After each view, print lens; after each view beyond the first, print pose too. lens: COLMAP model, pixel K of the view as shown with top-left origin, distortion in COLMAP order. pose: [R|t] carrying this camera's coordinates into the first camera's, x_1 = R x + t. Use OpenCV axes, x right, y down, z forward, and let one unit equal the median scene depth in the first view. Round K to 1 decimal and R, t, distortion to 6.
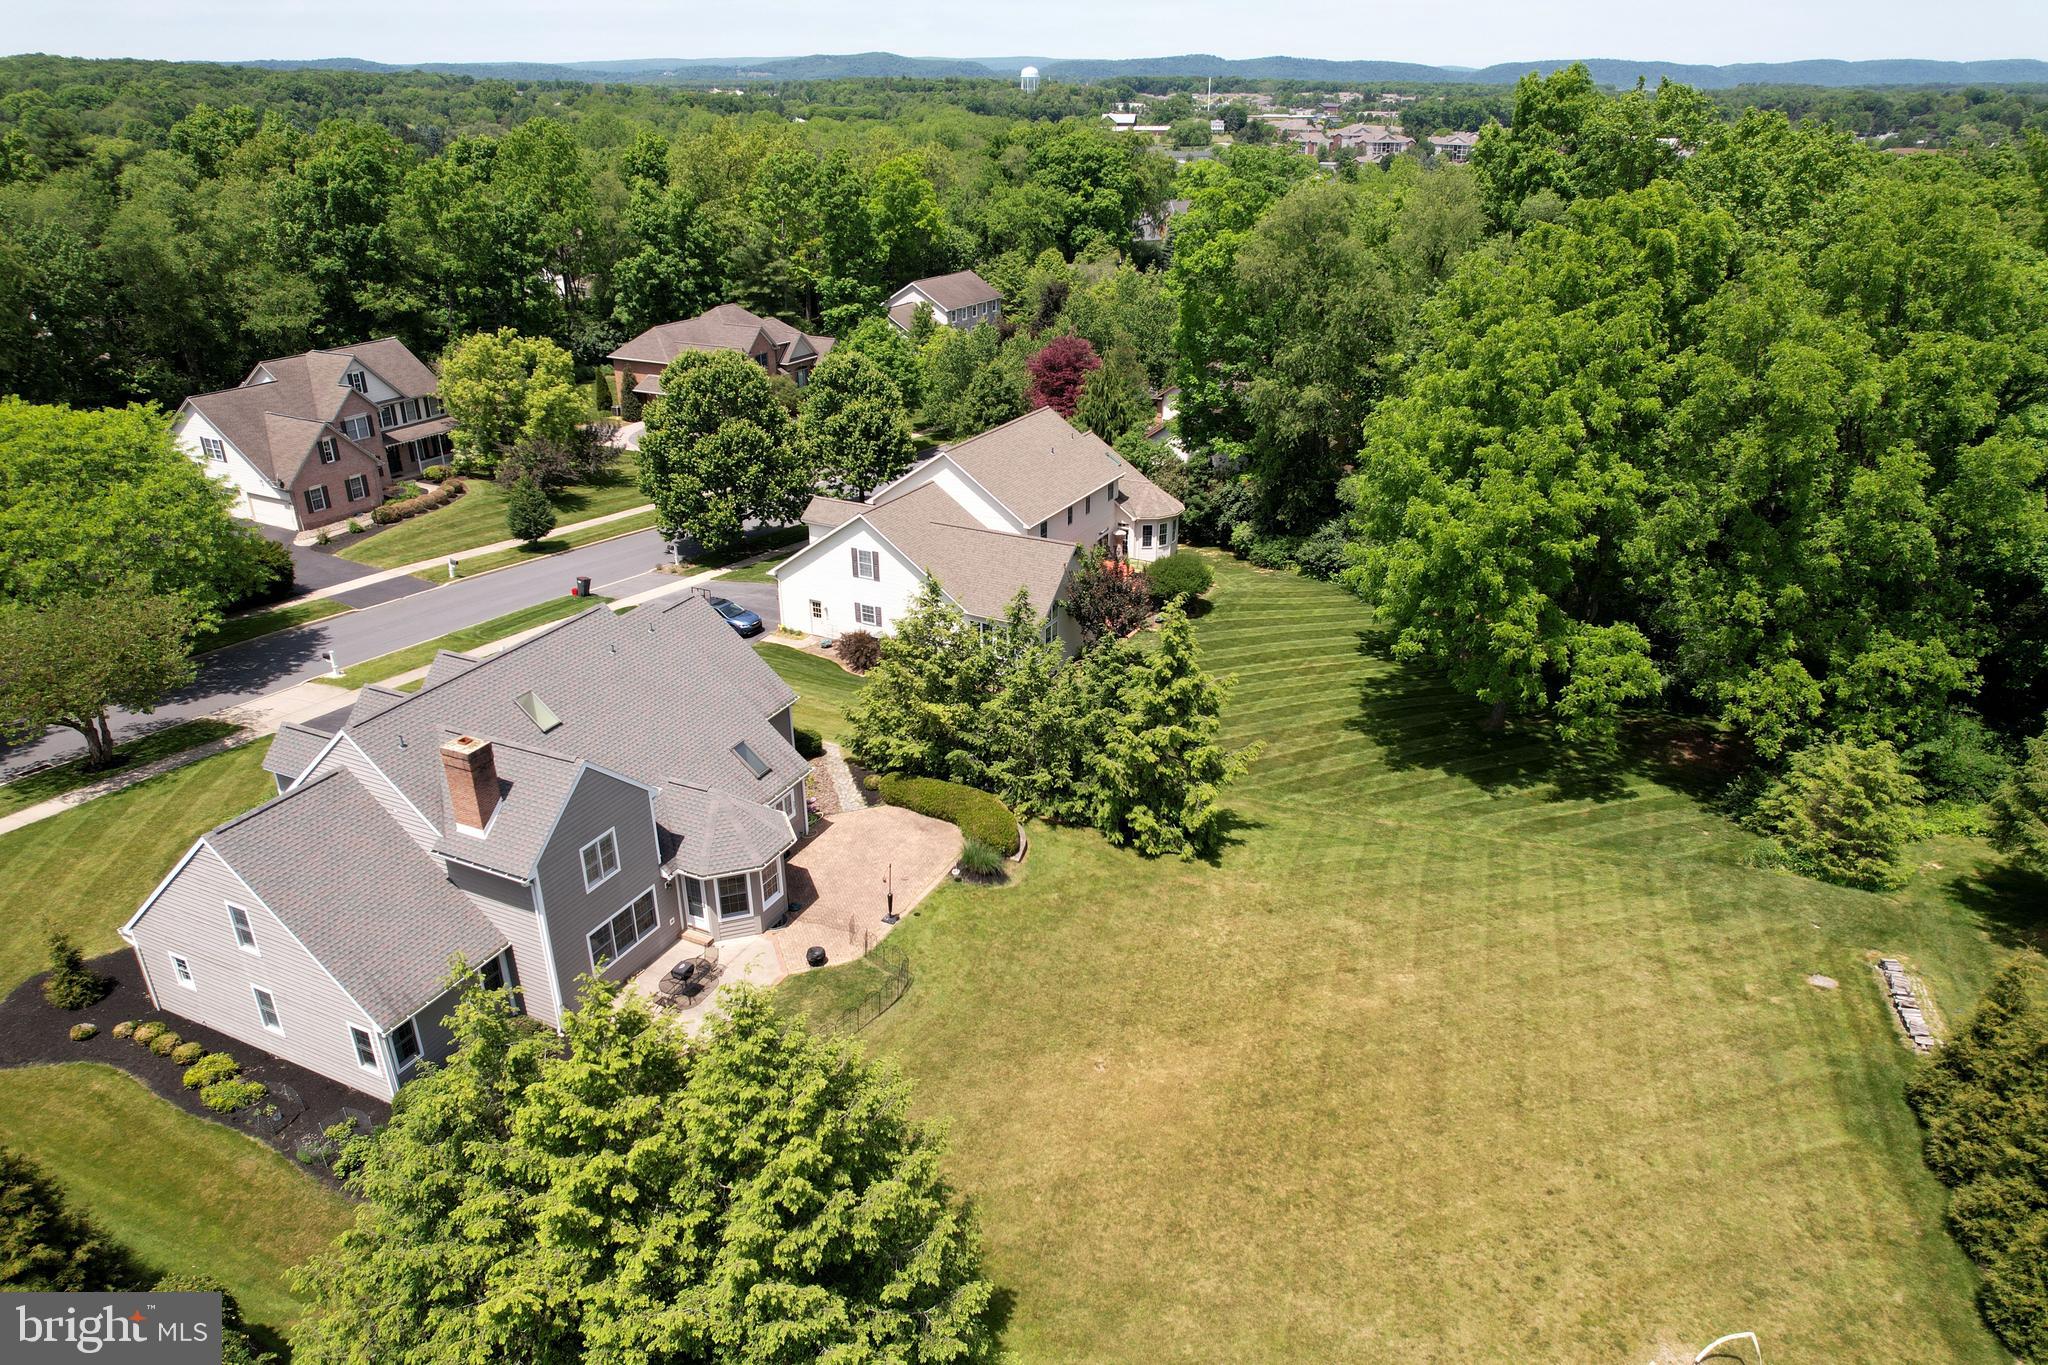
lens RADIAL K [[1346.1, 0, 1024.0], [0, 1346.1, 682.5], [0, 0, 1]] dist [-0.047632, 0.000821]
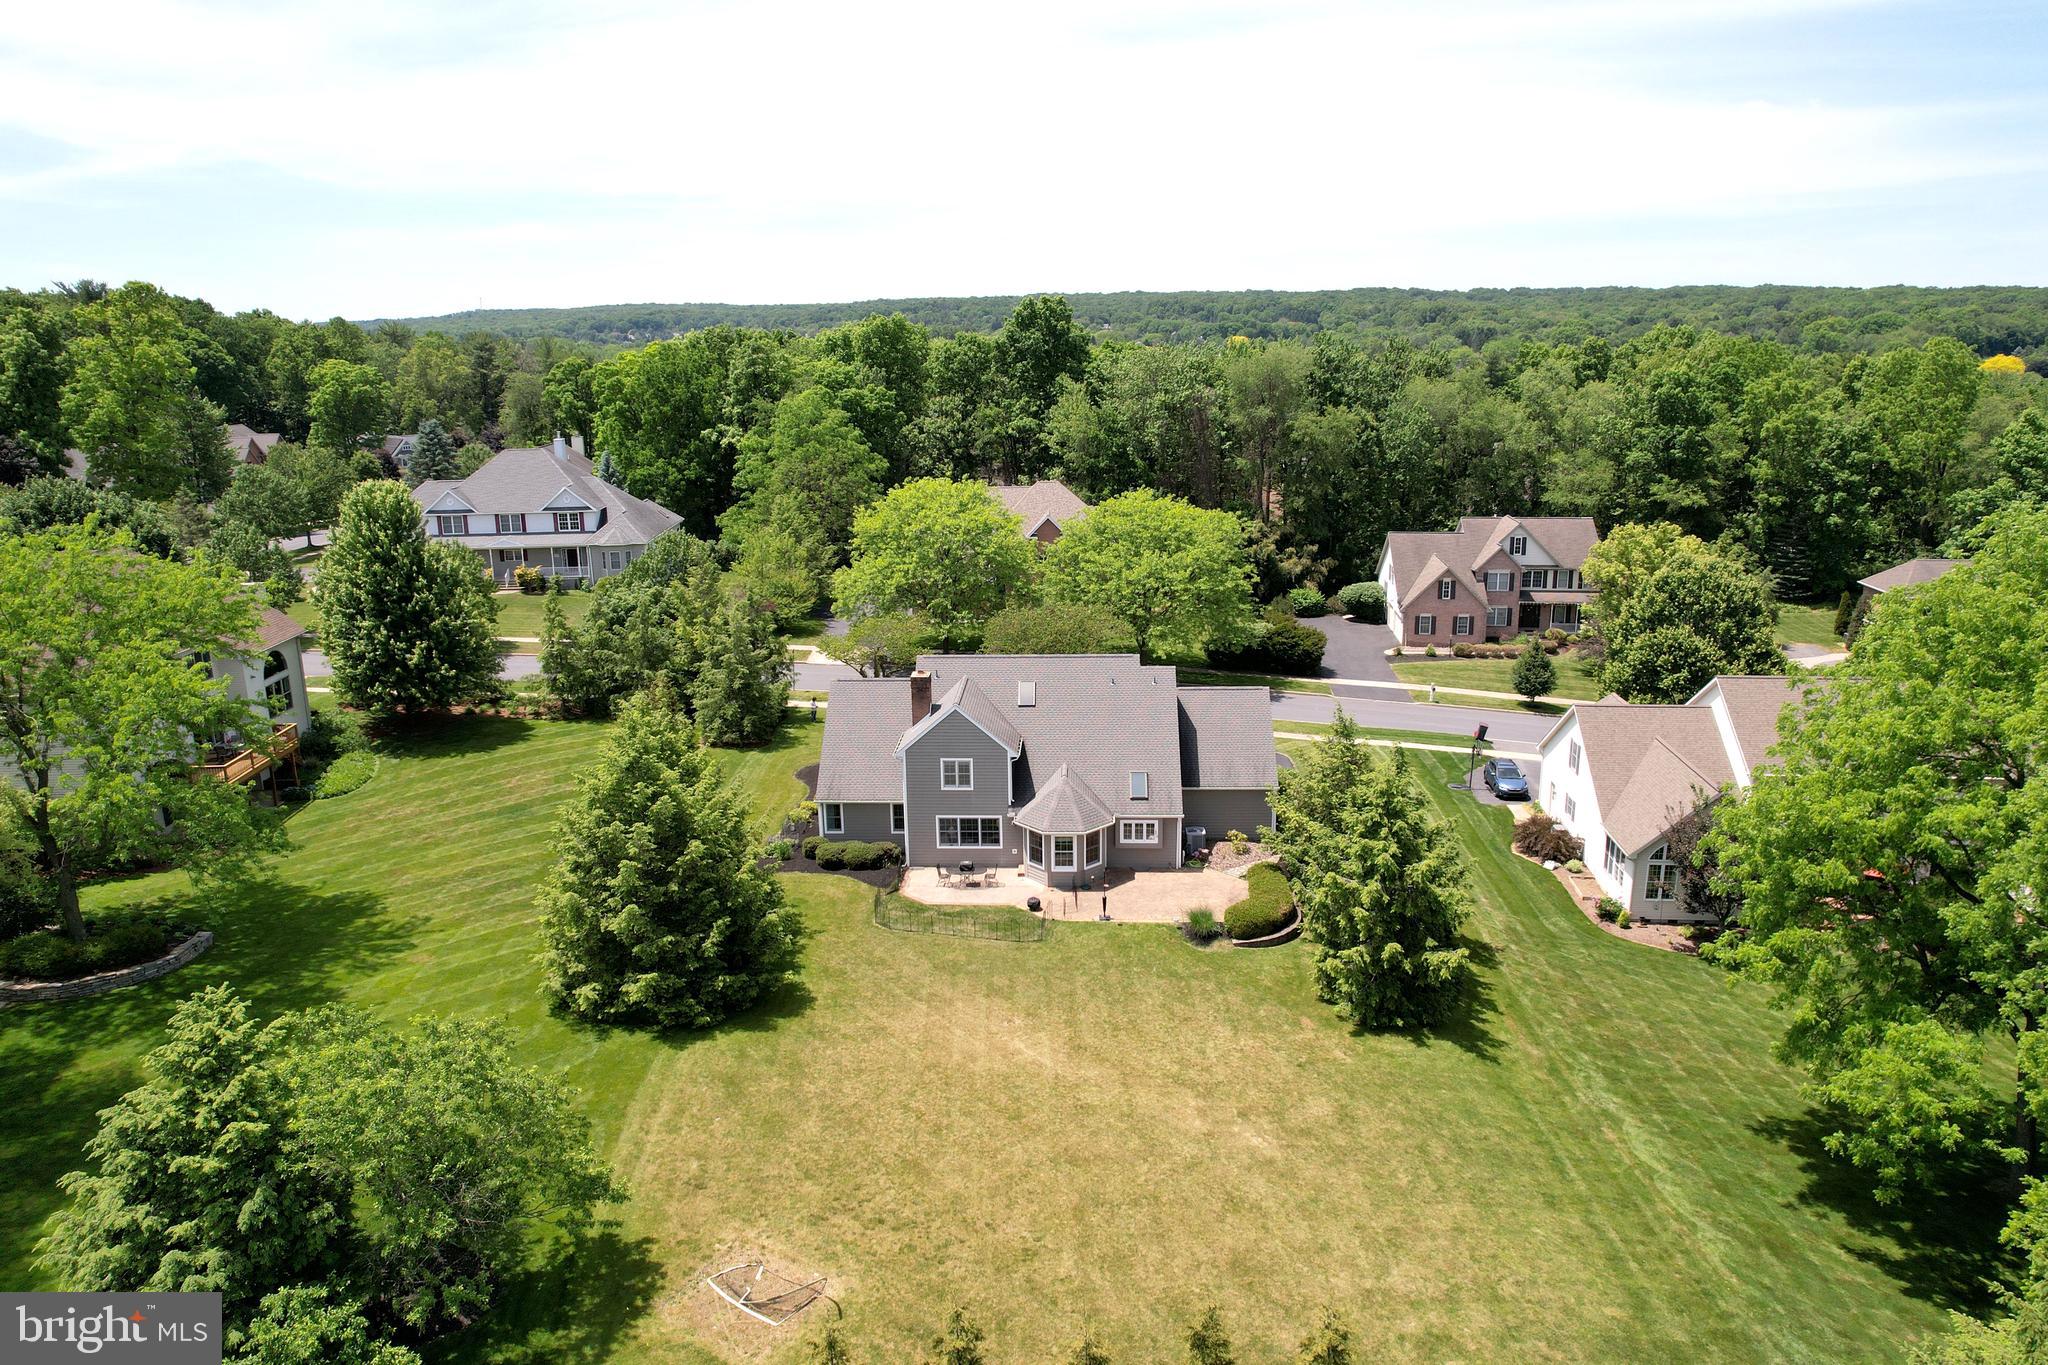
lens RADIAL K [[1393.8, 0, 1019.2], [0, 1393.8, 685.5], [0, 0, 1]] dist [-0.065536, 0.060001]
pose [[0.382344, 0.229599, -0.895041, 0.486075], [-0.366276, 0.926946, 0.081317, -0.052387], [0.848325, 0.296741, 0.438509, 0.133103]]
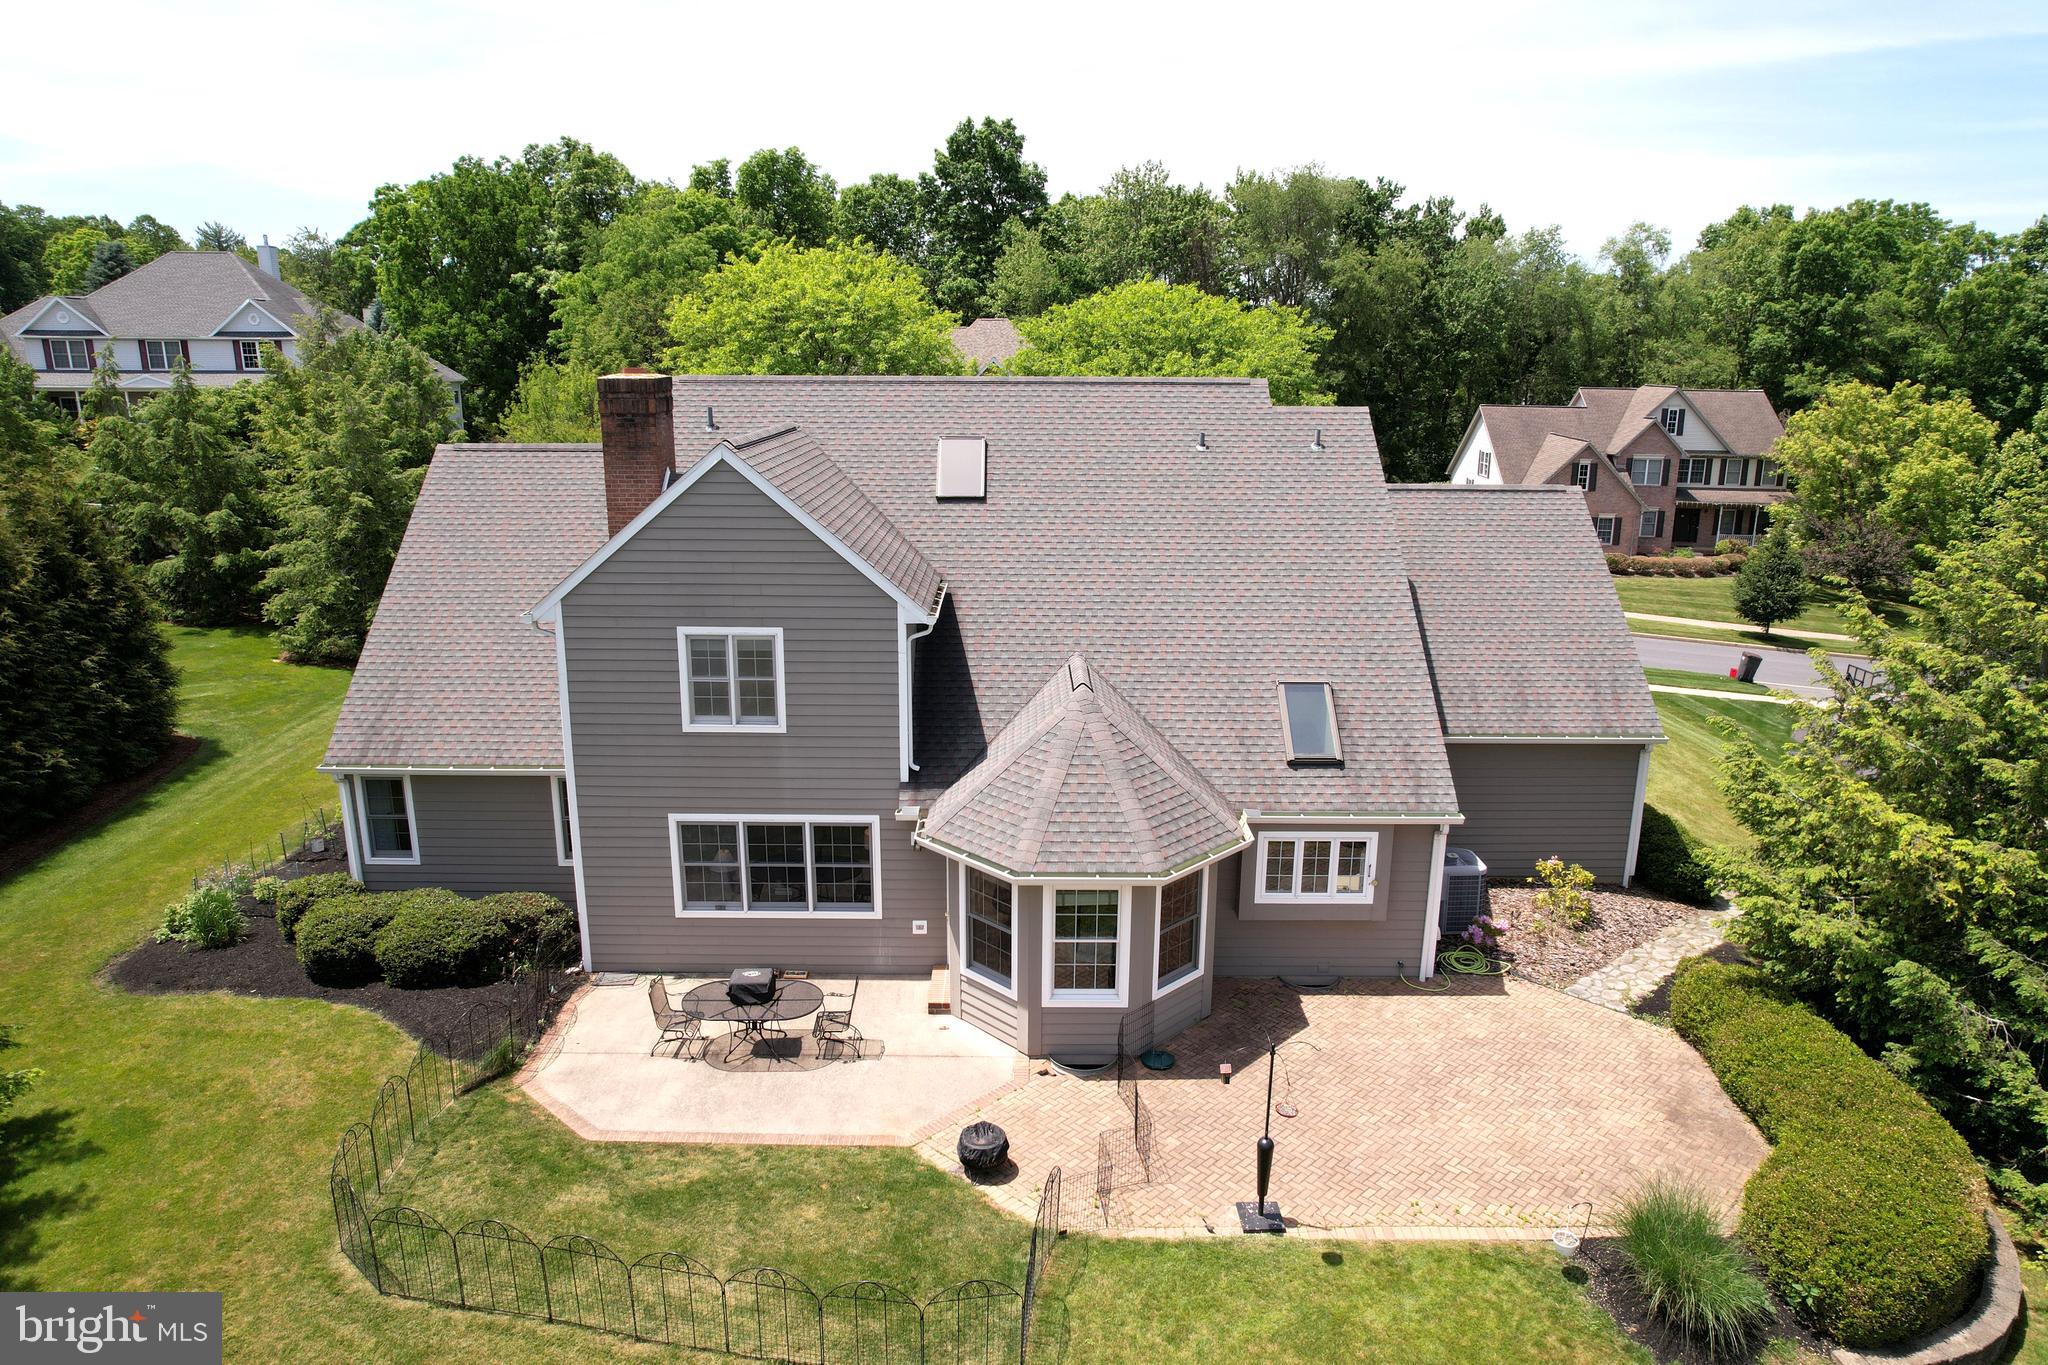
lens RADIAL K [[1314.1, 0, 1025.1], [0, 1314.1, 686.4], [0, 0, 1]] dist [-0.081389, 0.080714]
pose [[0.430354, 0.234083, -0.871780, 0.059252], [-0.378441, 0.923601, 0.061180, 0.027685], [0.819499, 0.303588, 0.486062, 0.362800]]
